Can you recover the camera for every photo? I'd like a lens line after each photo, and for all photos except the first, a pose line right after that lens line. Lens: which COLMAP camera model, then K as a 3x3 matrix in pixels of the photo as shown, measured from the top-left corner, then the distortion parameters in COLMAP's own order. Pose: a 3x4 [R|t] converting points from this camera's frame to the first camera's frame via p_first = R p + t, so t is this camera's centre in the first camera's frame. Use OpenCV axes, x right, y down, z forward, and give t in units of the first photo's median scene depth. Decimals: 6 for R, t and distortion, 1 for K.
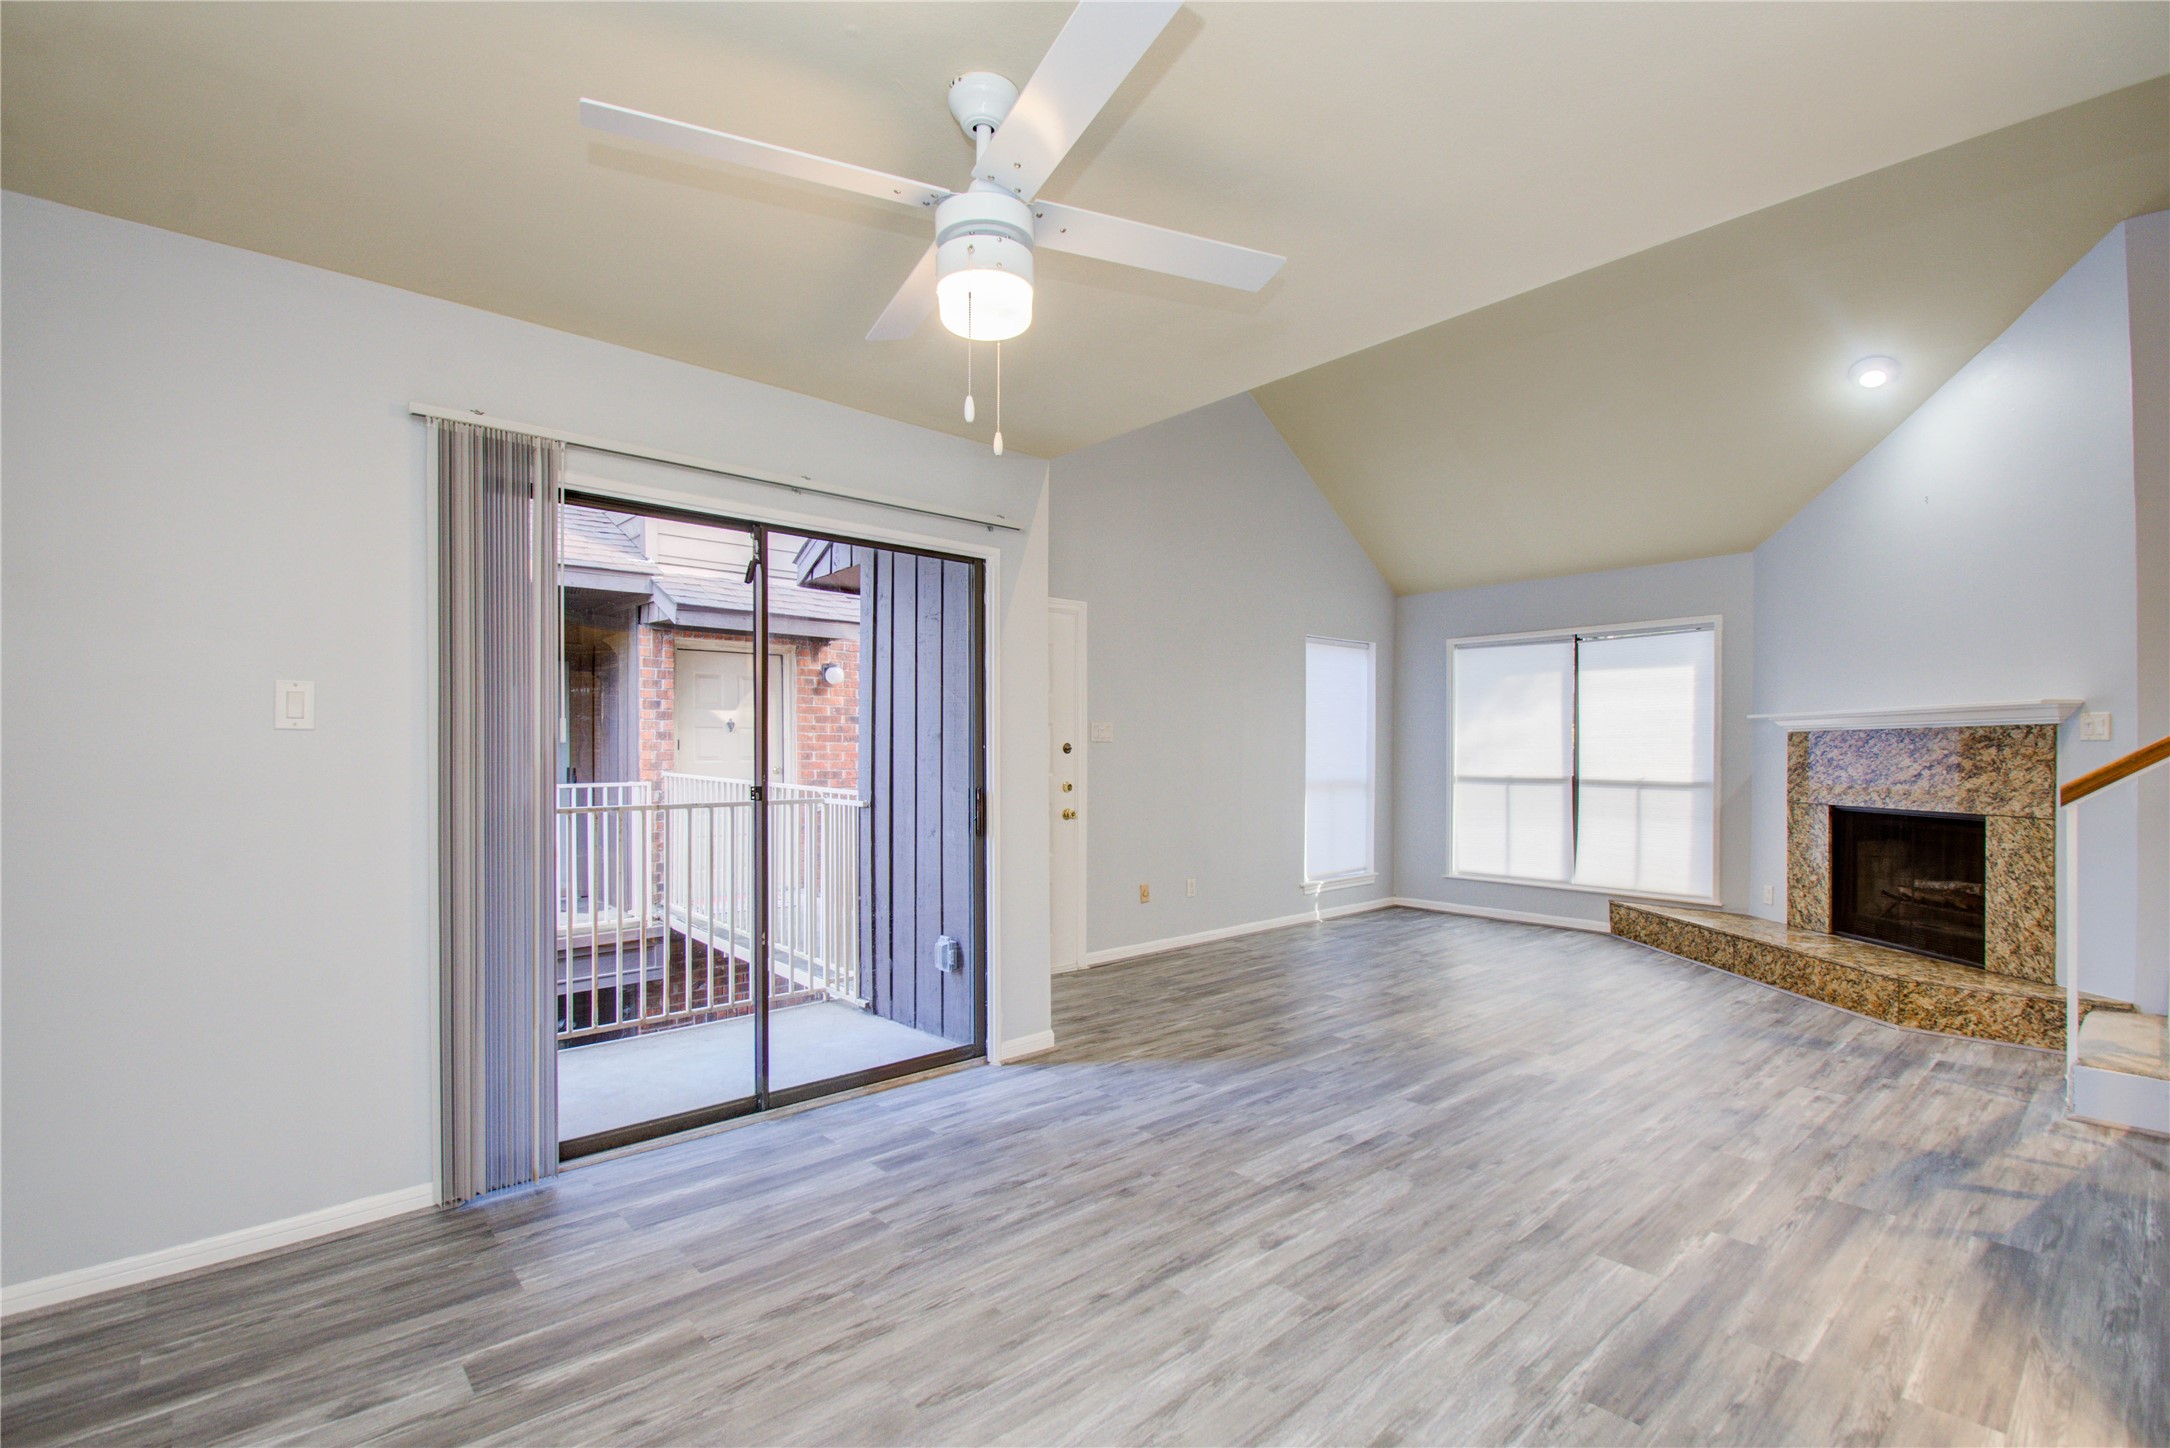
lens RADIAL K [[960.8, 0, 1075.1], [0, 960.8, 751.9], [0, 0, 1]] dist [0.019647, -0.019369]
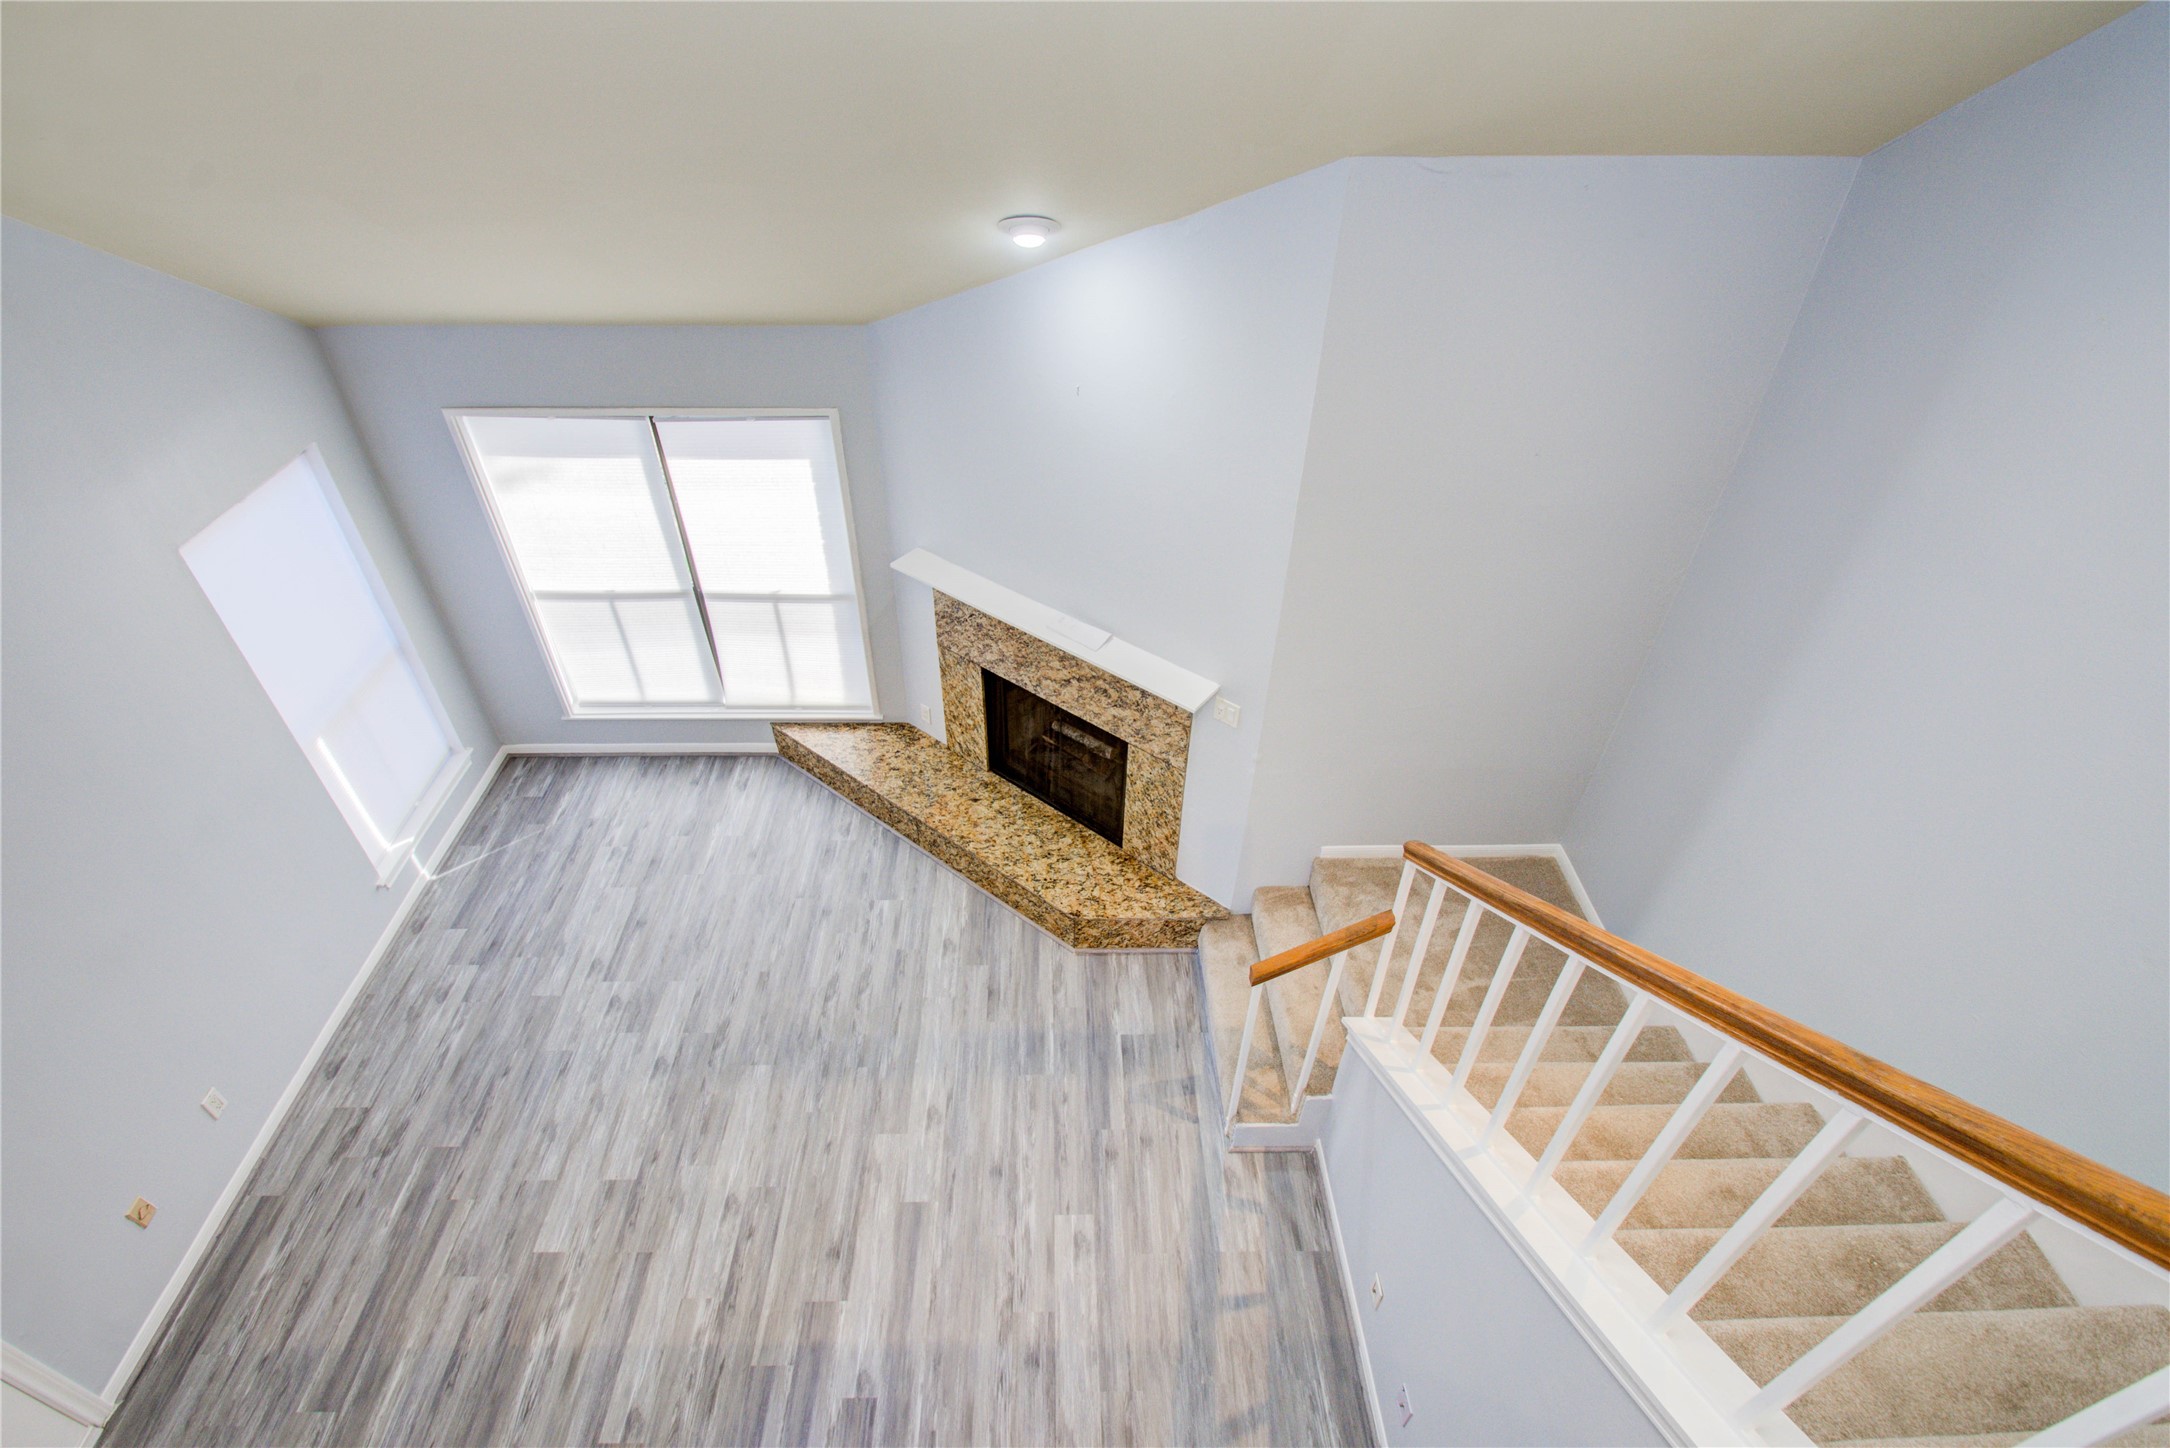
lens RADIAL K [[989.6, 0, 1053.3], [0, 989.6, 716.8], [0, 0, 1]] dist [0.010635, -0.015016]
pose [[0.652189, -0.493103, 0.575760, 0.322482], [0.012554, 0.766442, 0.642191, -0.614973], [-0.757953, -0.411602, 0.506055, 0.553415]]
